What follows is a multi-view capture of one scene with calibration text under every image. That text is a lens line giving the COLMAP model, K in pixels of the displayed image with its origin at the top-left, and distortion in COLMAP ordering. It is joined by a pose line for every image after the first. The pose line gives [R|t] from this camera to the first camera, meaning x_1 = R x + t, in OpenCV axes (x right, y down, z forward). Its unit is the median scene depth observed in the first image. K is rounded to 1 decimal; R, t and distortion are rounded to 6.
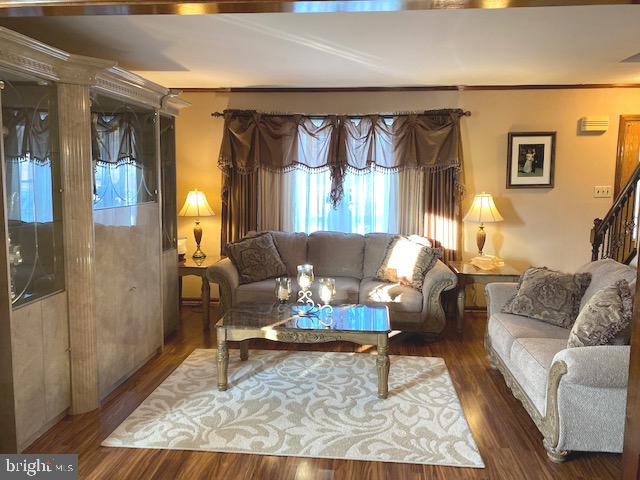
lens RADIAL K [[488.8, 0, 324.8], [0, 488.8, 237.7], [0, 0, 1]] dist [0.056664, -0.070105]
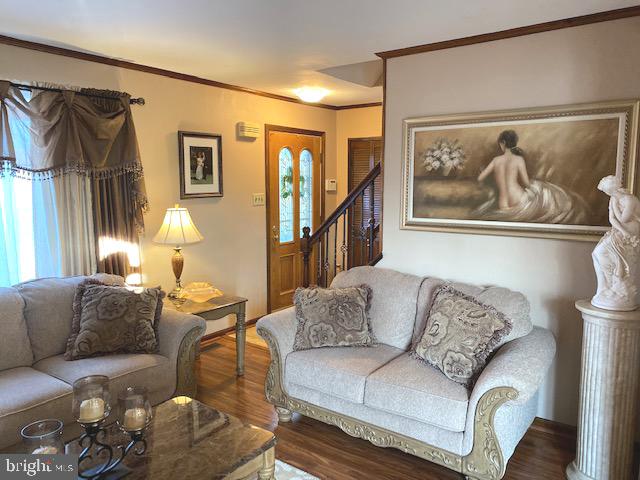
lens RADIAL K [[488.8, 0, 318.0], [0, 488.8, 238.0], [0, 0, 1]] dist [0.056664, -0.070105]
pose [[0.534597, -0.099950, 0.839176, -0.209027], [0.110501, 0.992724, 0.047843, -0.049932], [-0.837852, 0.067153, 0.541751, 0.373697]]
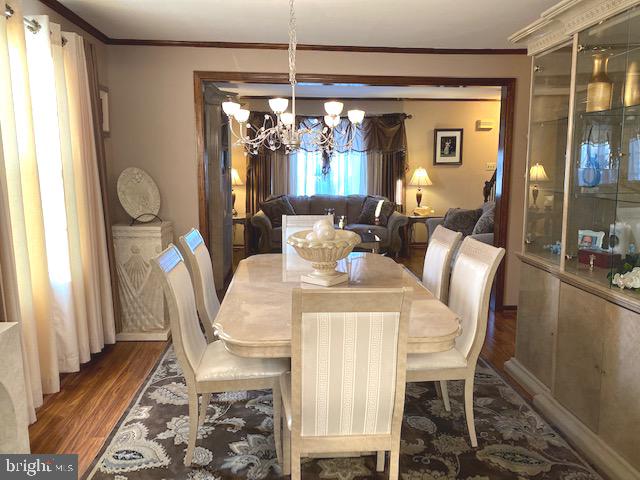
lens RADIAL K [[488.8, 0, 318.9], [0, 488.8, 239.4], [0, 0, 1]] dist [0.056664, -0.070105]
pose [[0.987703, -0.028680, 0.153689, -0.239255], [0.024254, 0.999237, 0.030598, 0.080848], [-0.154449, -0.026494, 0.987645, -0.492894]]
